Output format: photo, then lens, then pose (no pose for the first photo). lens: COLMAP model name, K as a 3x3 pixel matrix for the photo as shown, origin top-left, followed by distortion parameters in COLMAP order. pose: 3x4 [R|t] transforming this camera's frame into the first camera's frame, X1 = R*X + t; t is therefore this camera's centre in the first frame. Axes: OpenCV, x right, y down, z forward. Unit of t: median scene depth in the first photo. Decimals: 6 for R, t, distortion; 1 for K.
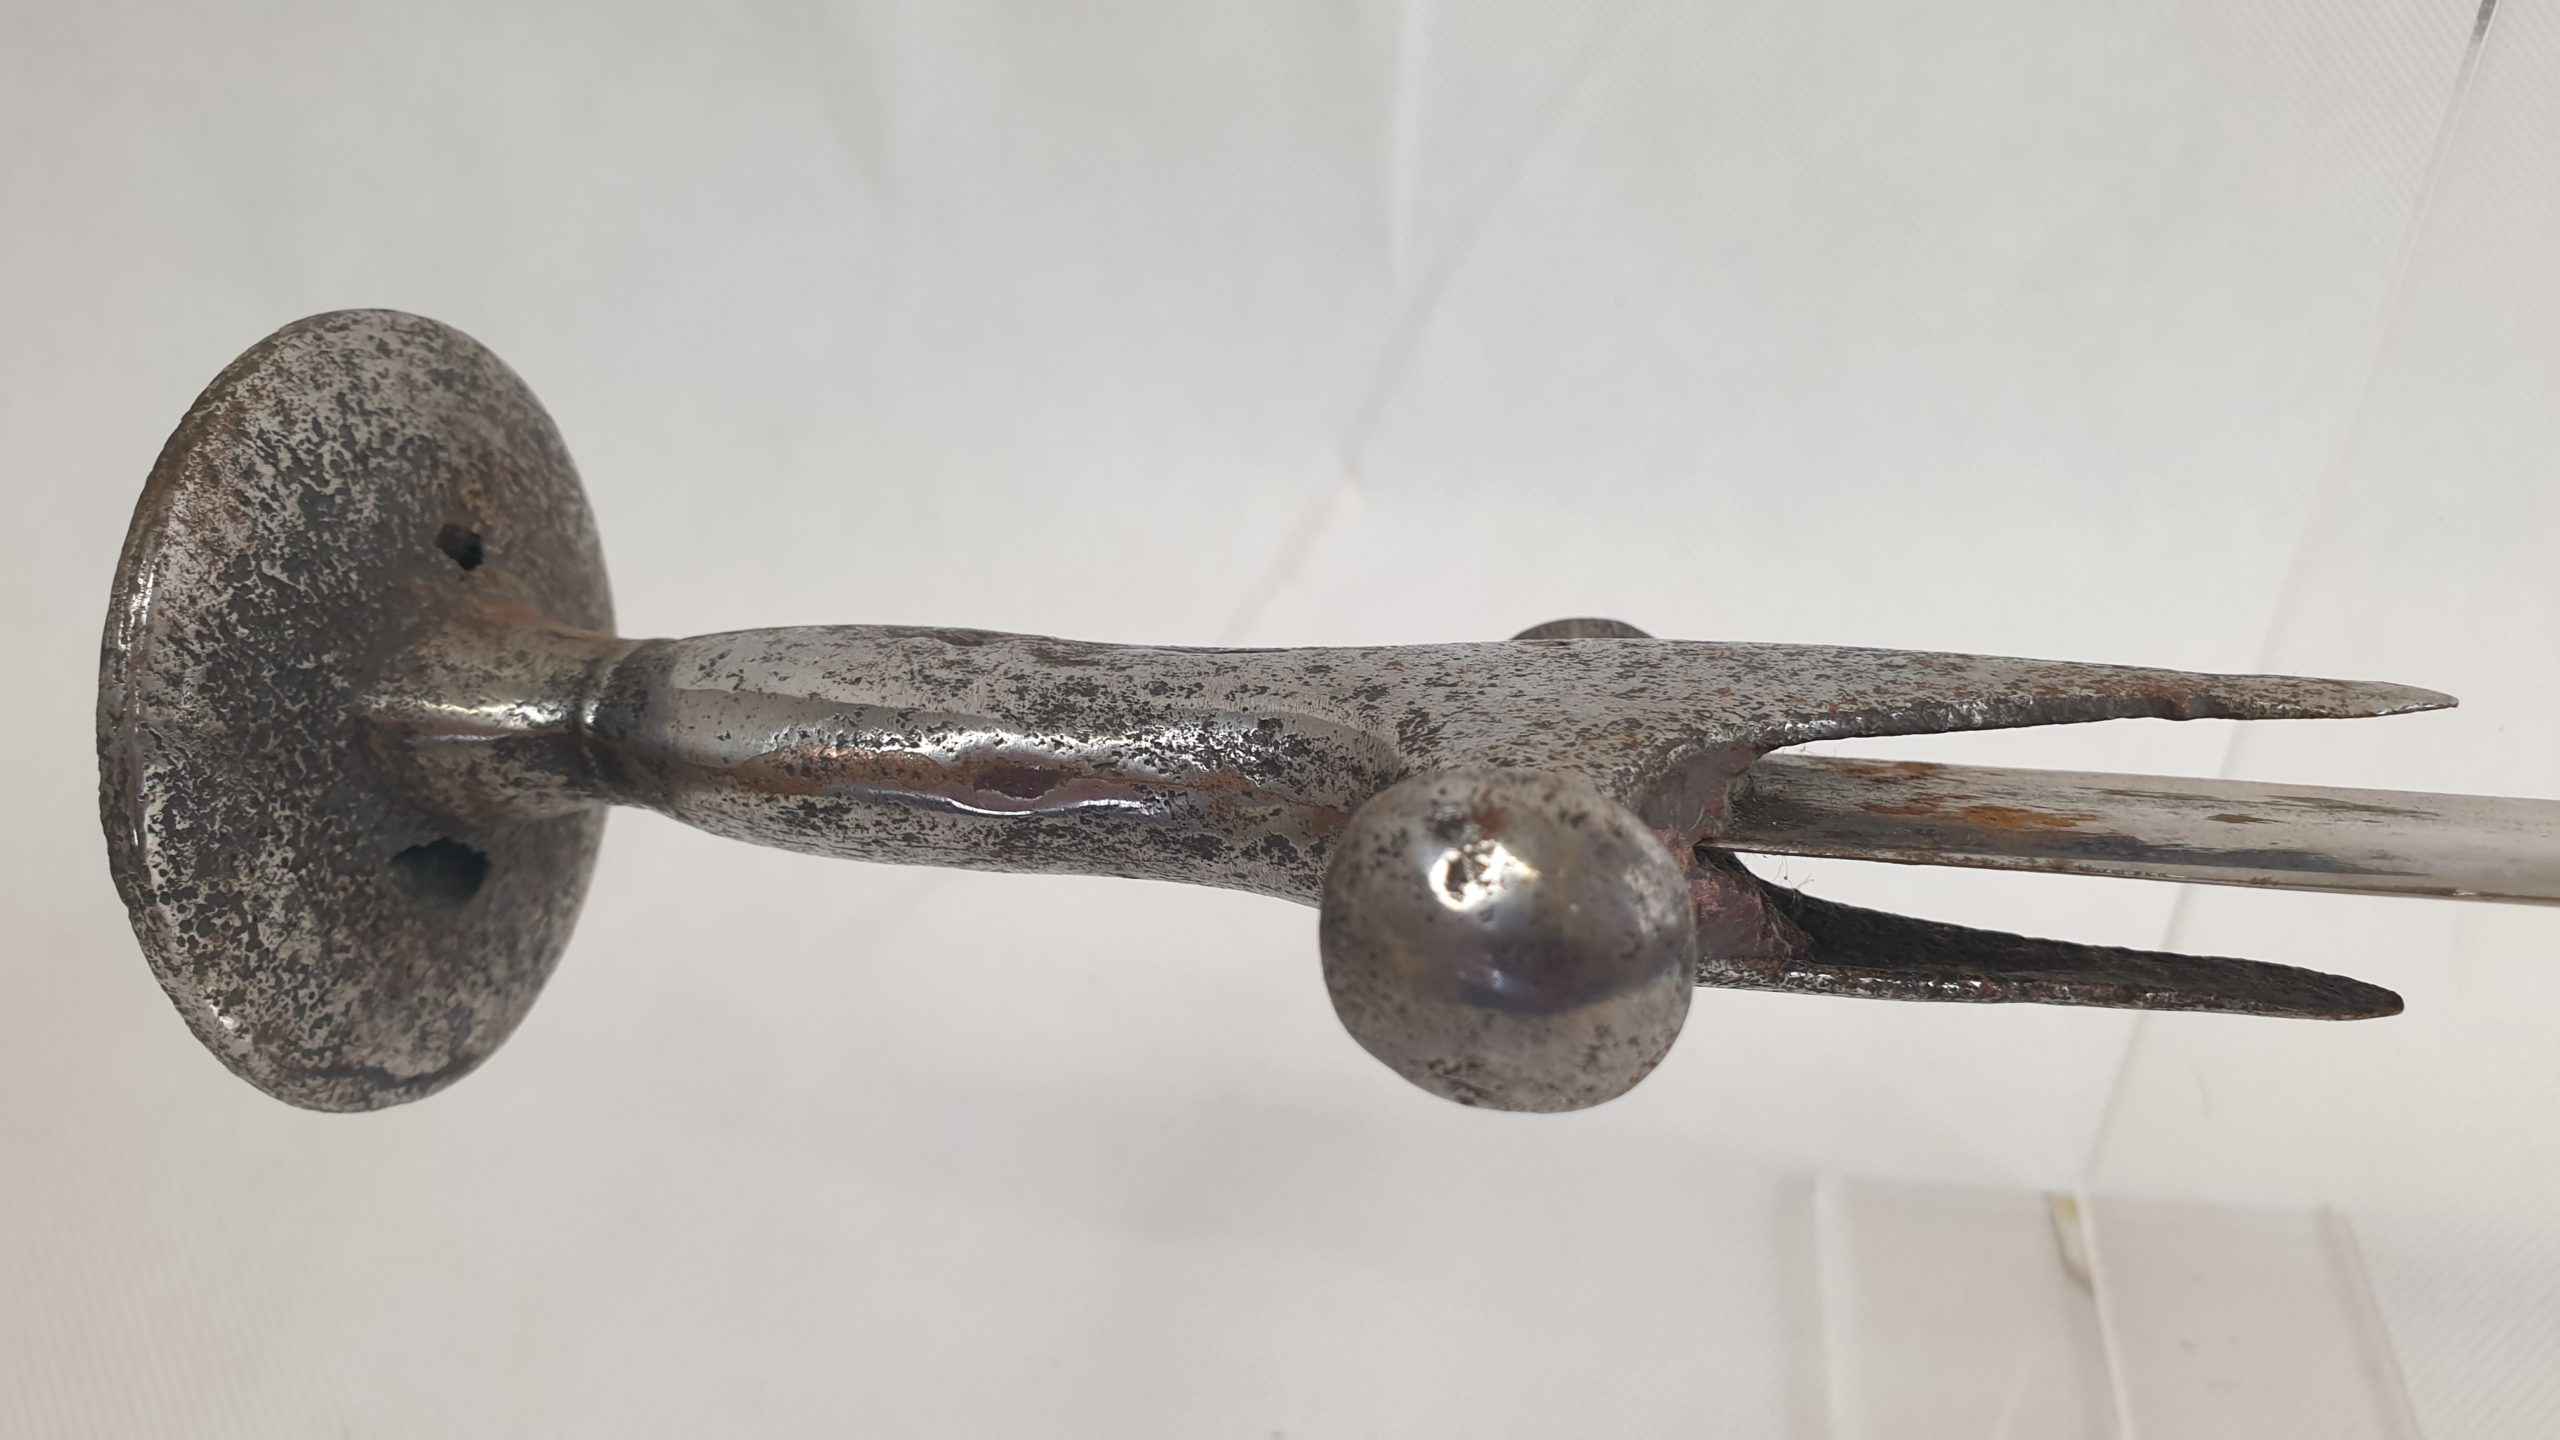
lens RADIAL K [[1984.9, 0, 1279.9], [0, 1984.9, 717.6], [0, 0, 1]] dist [0.025123, -0.052286]
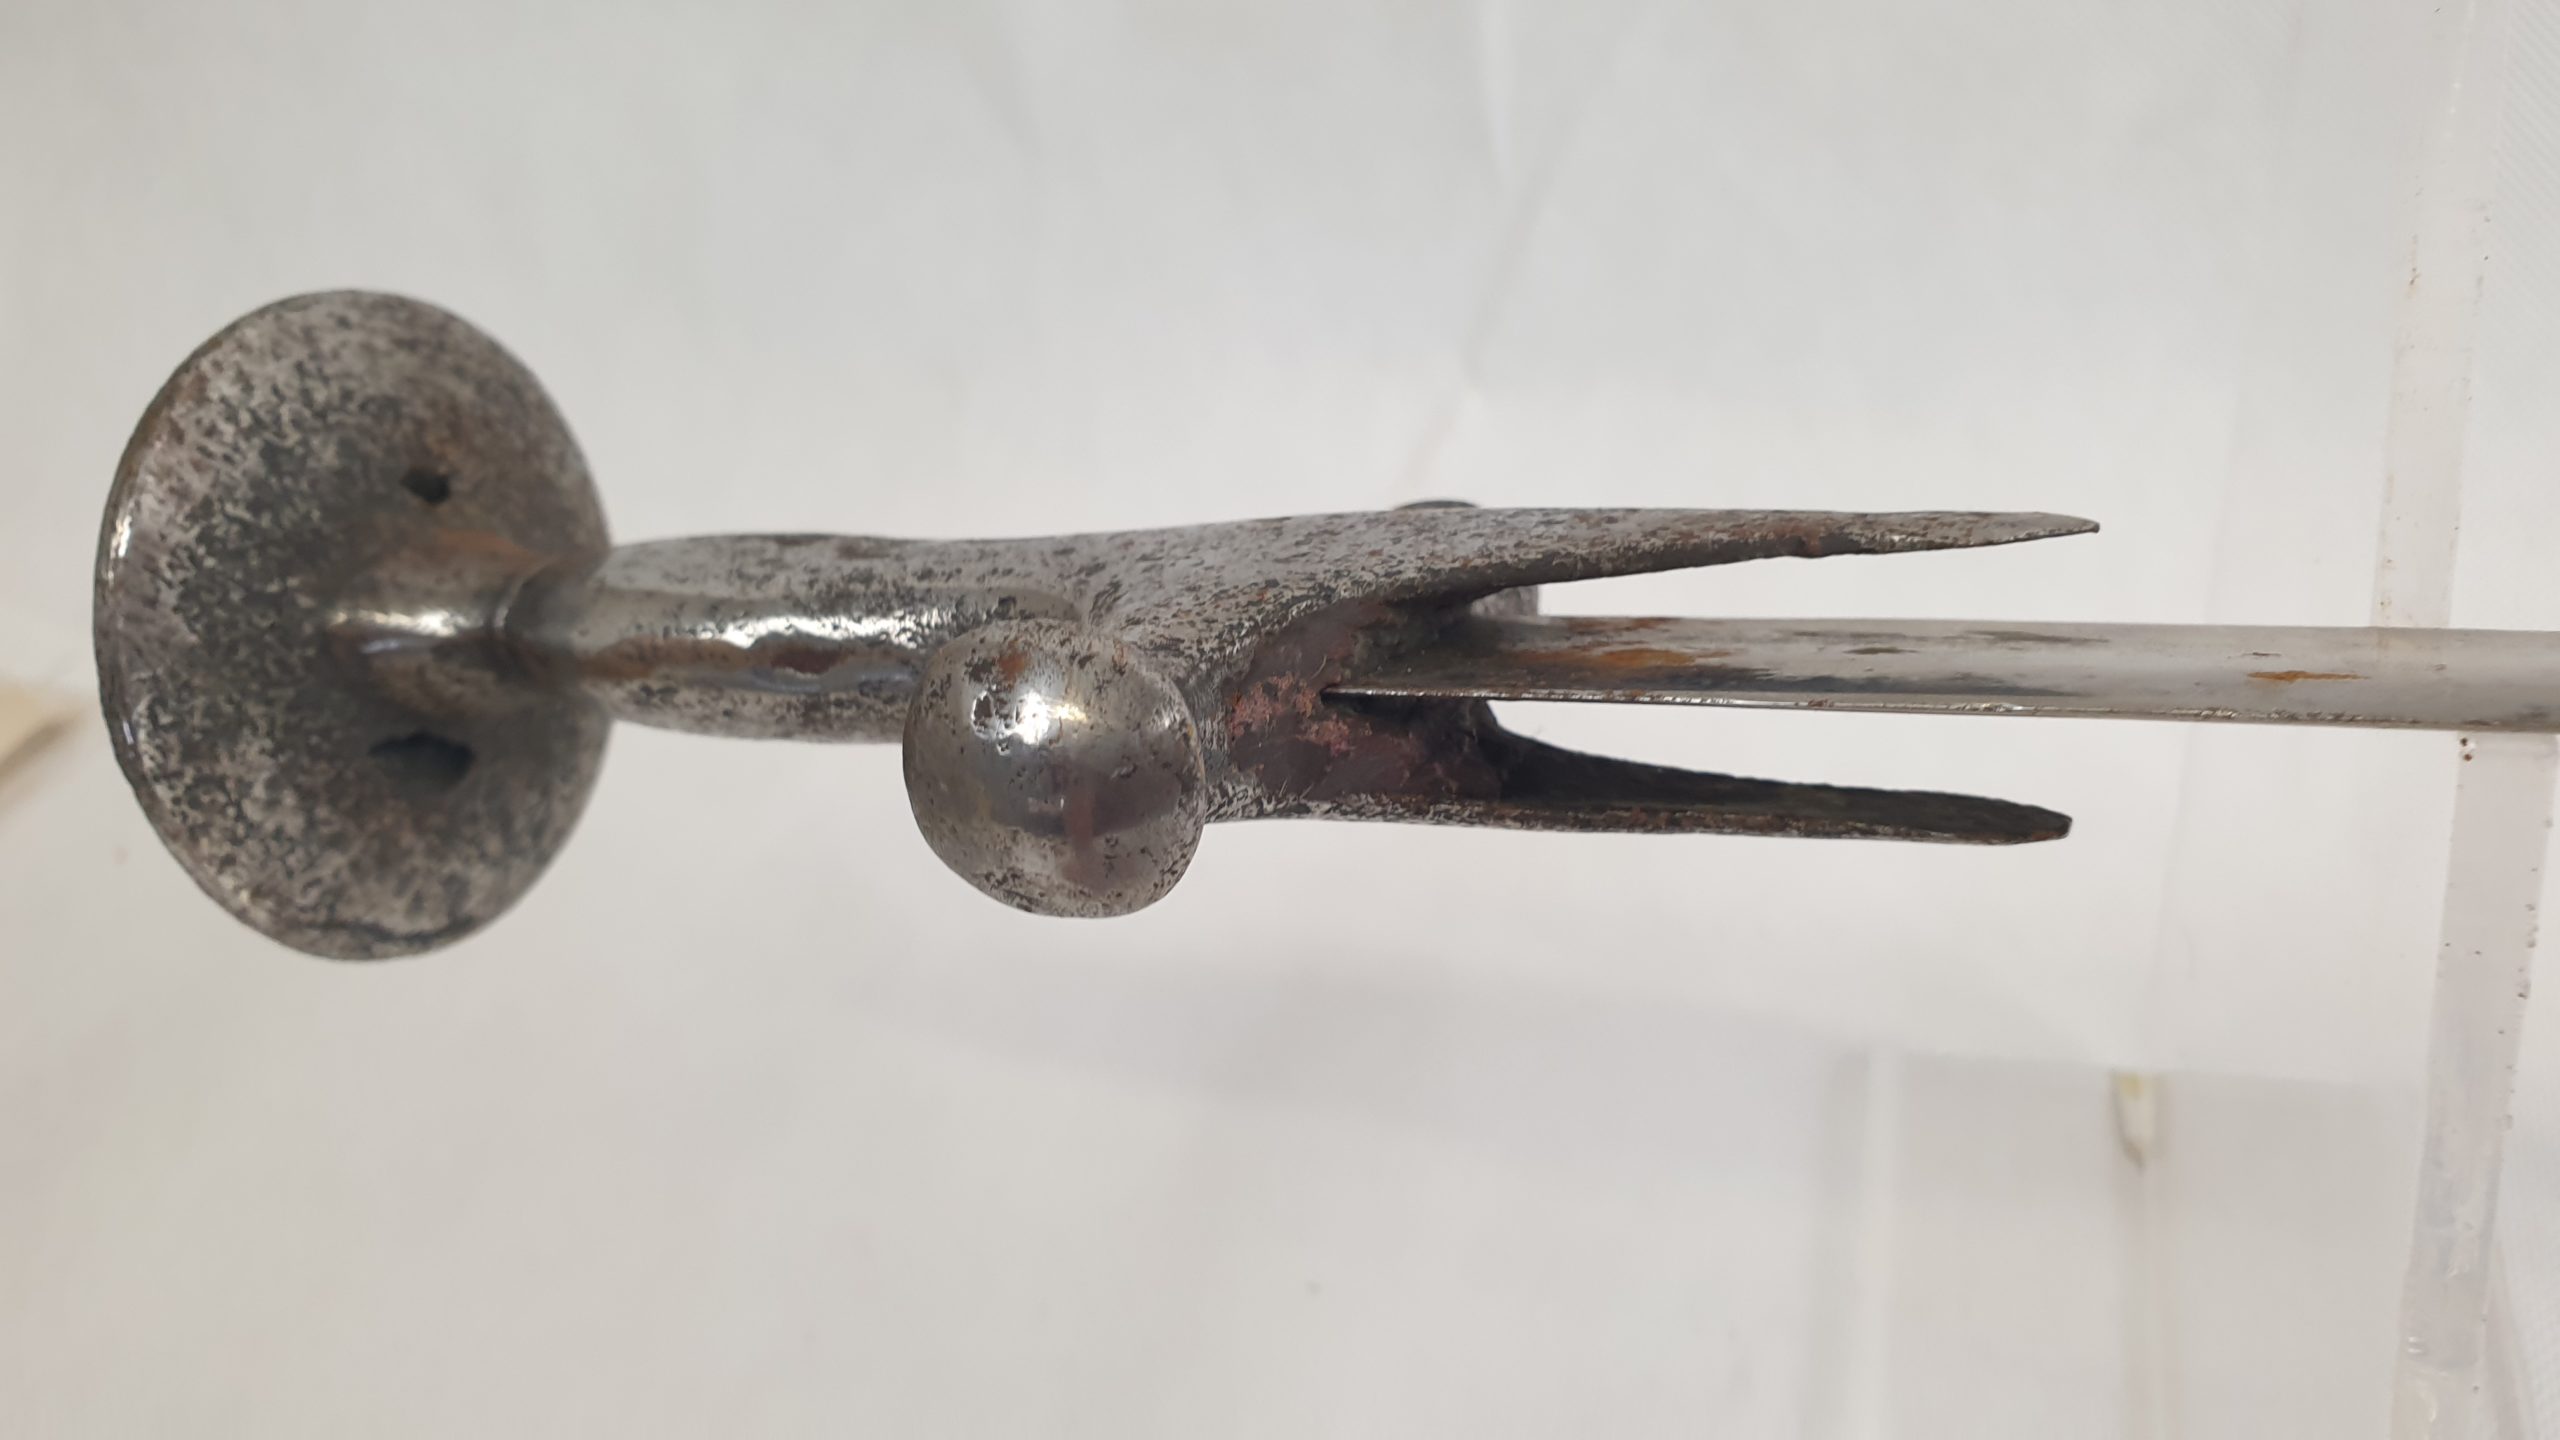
lens RADIAL K [[1984.9, 0, 1220.4], [0, 1984.9, 687.6], [0, 0, 1]] dist [0.025123, -0.052286]
pose [[0.979633, -0.033658, -0.197957, 0.327969], [0.038007, 0.999112, 0.018210, 0.035578], [0.197169, -0.025363, 0.980041, -0.080865]]
